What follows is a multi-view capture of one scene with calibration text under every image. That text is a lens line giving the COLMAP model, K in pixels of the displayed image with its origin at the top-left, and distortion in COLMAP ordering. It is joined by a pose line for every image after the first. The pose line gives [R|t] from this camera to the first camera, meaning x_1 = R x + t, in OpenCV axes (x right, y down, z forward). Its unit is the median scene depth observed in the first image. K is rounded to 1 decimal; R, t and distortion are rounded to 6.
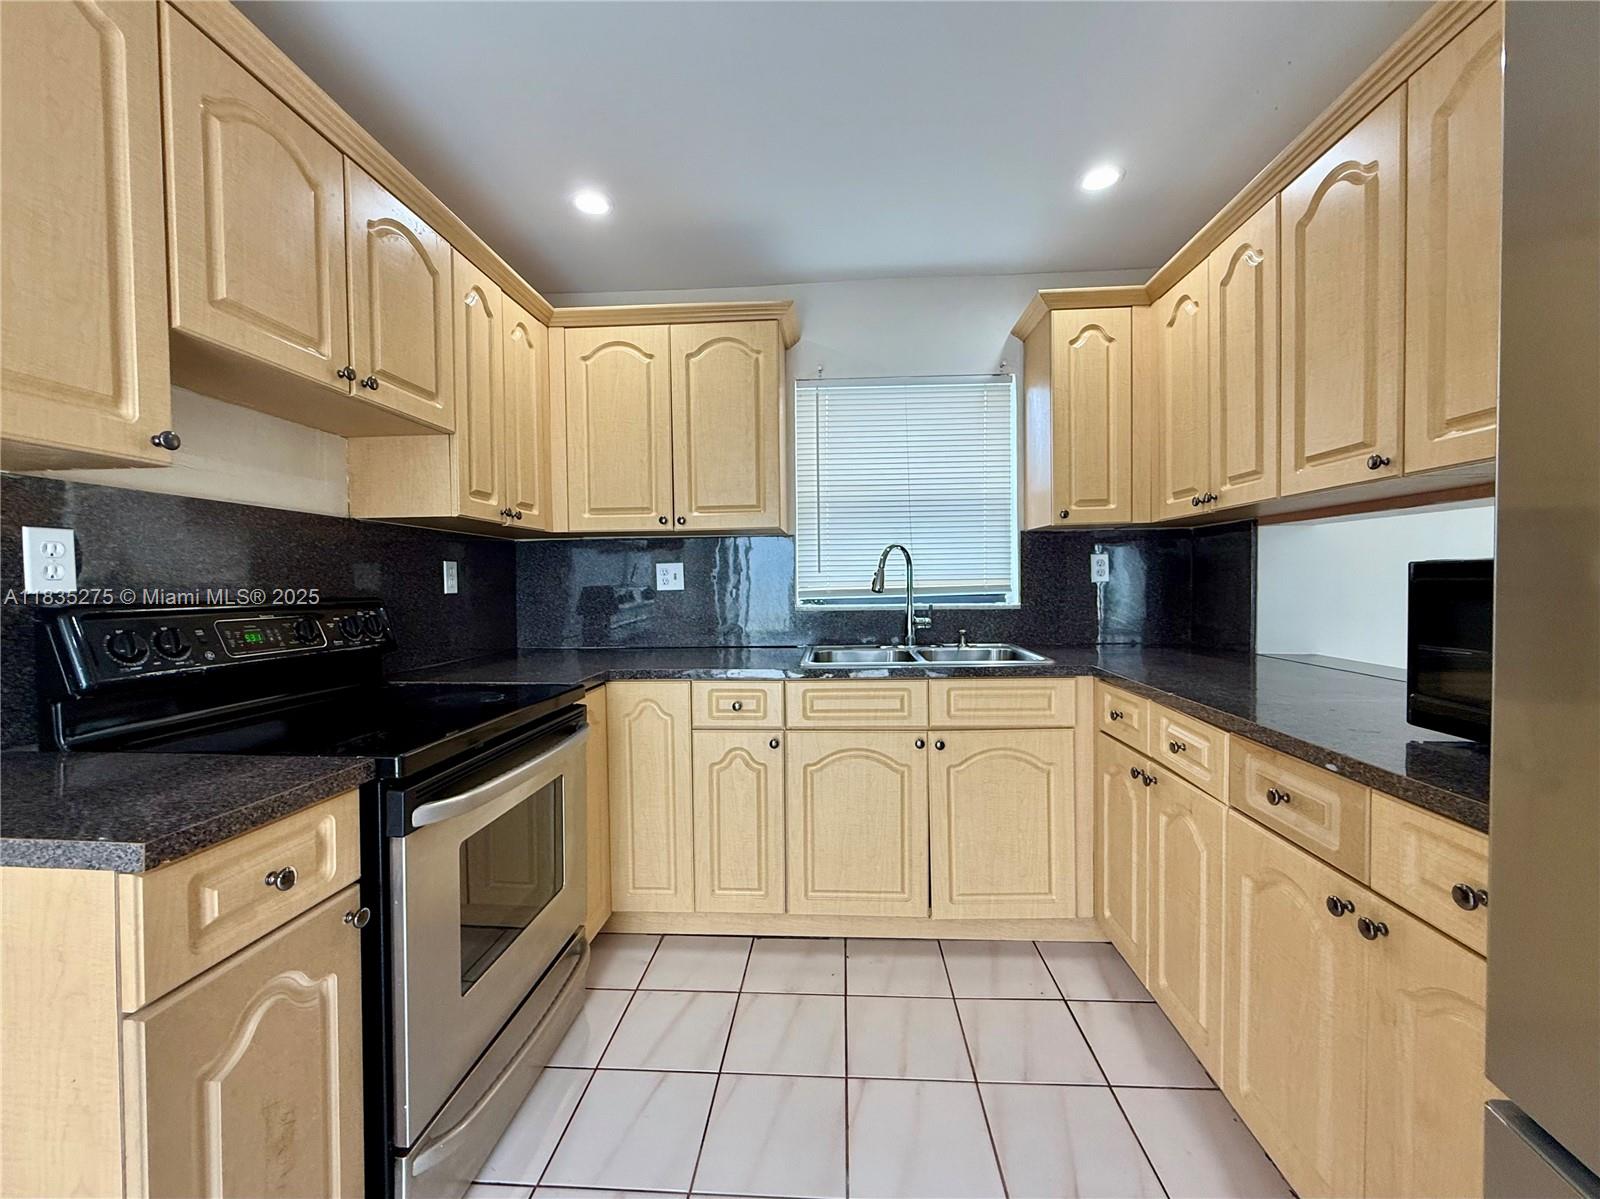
lens RADIAL K [[640.2, 0, 801.7], [0, 640.2, 601.3], [0, 0, 1]] dist [-0.001017, -0.000206]
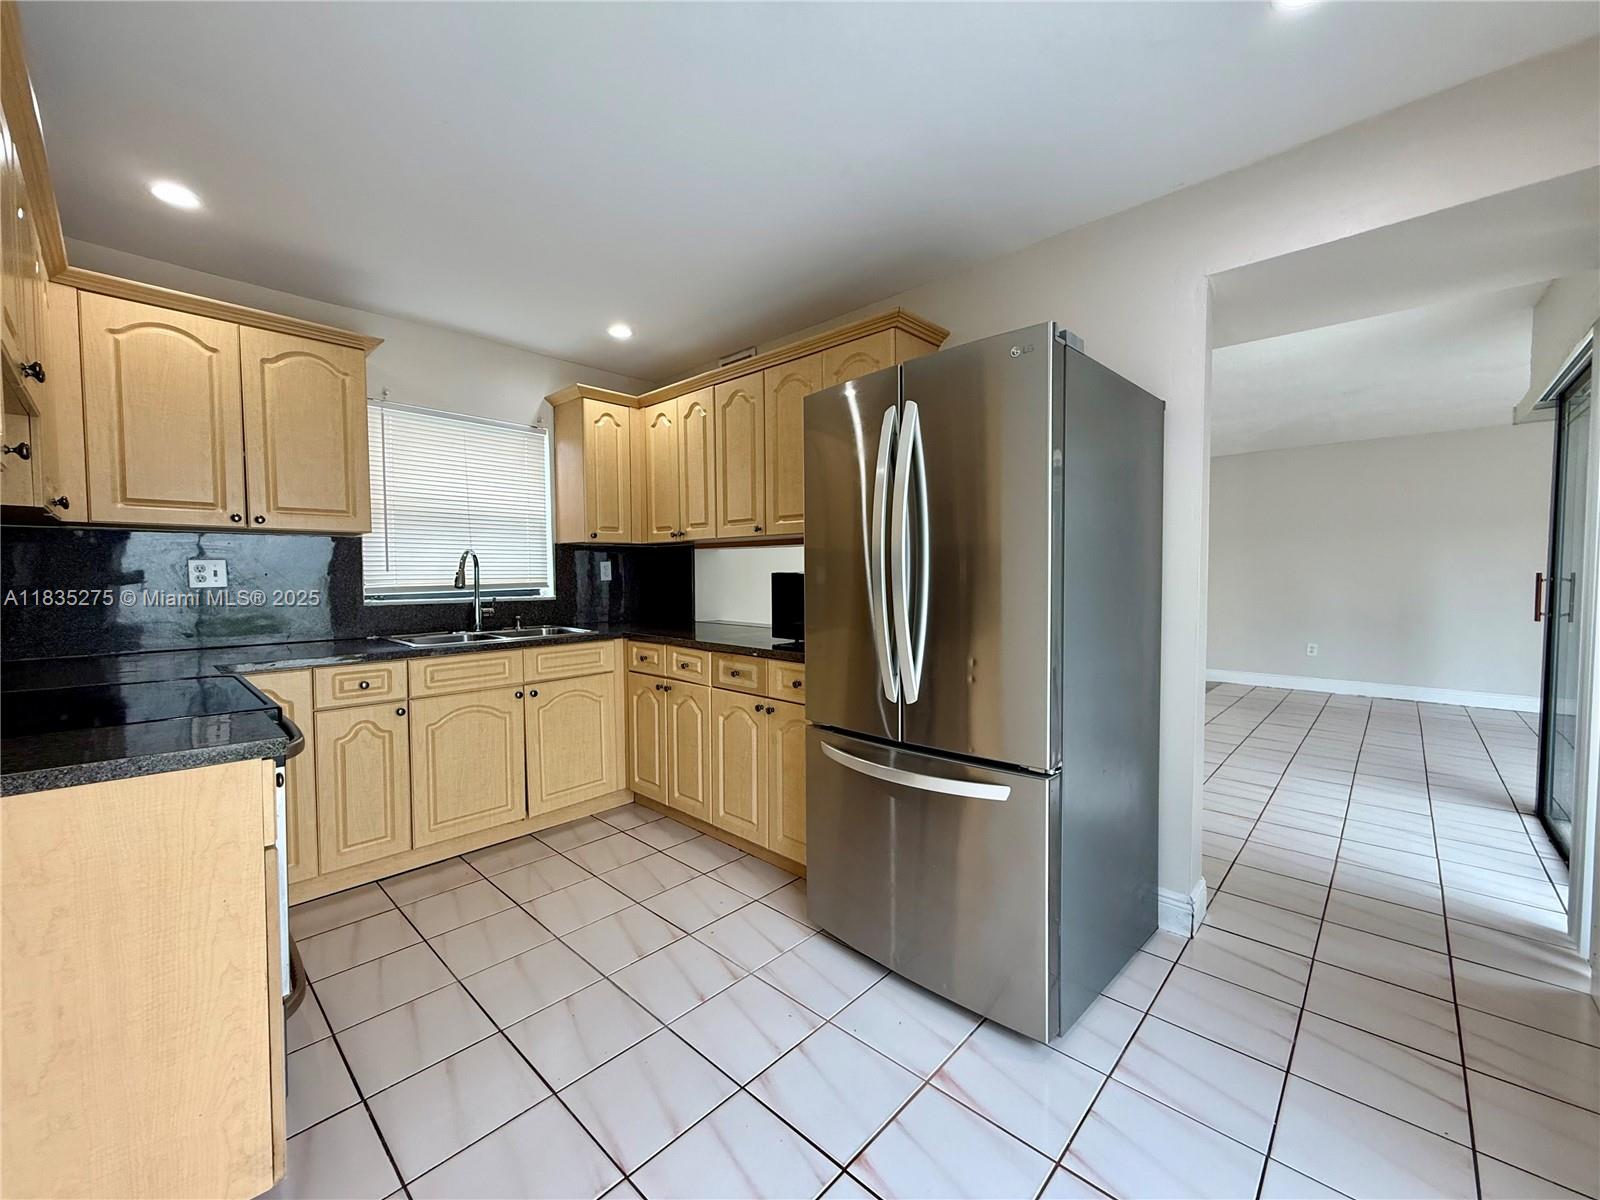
lens RADIAL K [[640.2, 0, 800.2], [0, 640.2, 600.7], [0, 0, 1]] dist [-0.001017, -0.000206]
pose [[0.637891, -0.022043, 0.769811, -0.490421], [0.020866, 0.999718, 0.011336, 0.011921], [-0.769844, 0.008832, 0.638171, -0.368921]]
